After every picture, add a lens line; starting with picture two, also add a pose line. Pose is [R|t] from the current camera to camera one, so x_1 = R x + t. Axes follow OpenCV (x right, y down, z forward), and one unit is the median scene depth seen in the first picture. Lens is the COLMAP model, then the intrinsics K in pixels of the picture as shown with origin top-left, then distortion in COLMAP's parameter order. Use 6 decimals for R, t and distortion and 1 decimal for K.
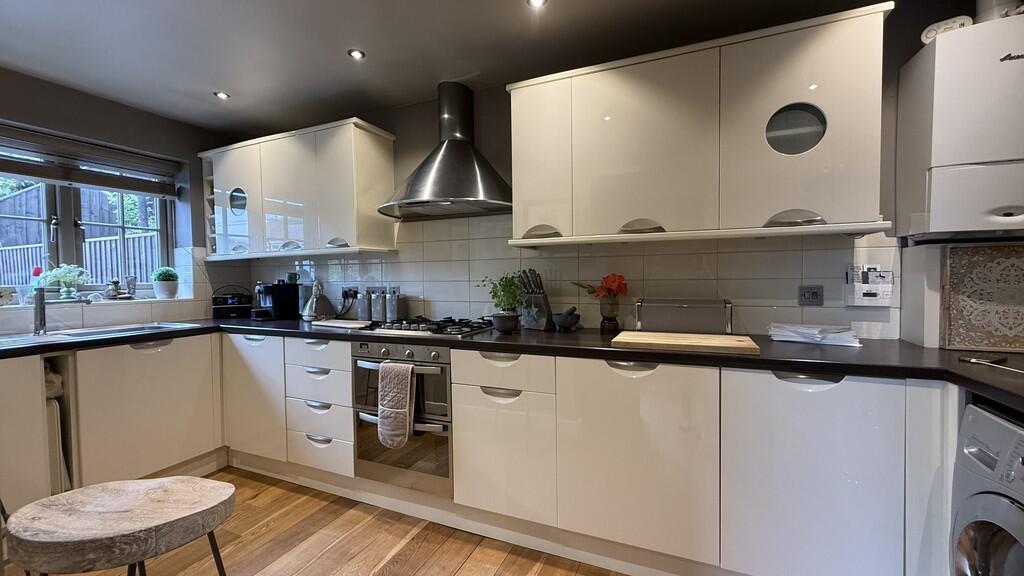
lens RADIAL K [[407.7, 0, 511.8], [0, 407.7, 288.2], [0, 0, 1]] dist [-0.000310, -0.000175]
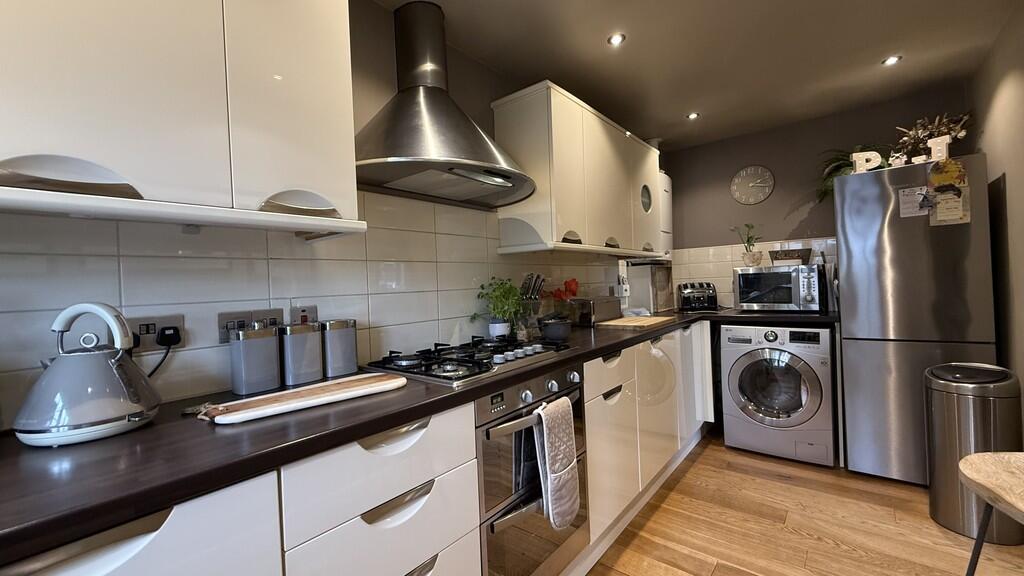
lens RADIAL K [[407.7, 0, 511.1], [0, 407.7, 288.1], [0, 0, 1]] dist [-0.000310, -0.000175]
pose [[0.275375, -0.006693, 0.961314, -0.813910], [0.063129, 0.997943, -0.011135, -0.006432], [-0.959262, 0.063753, 0.275231, 0.726904]]
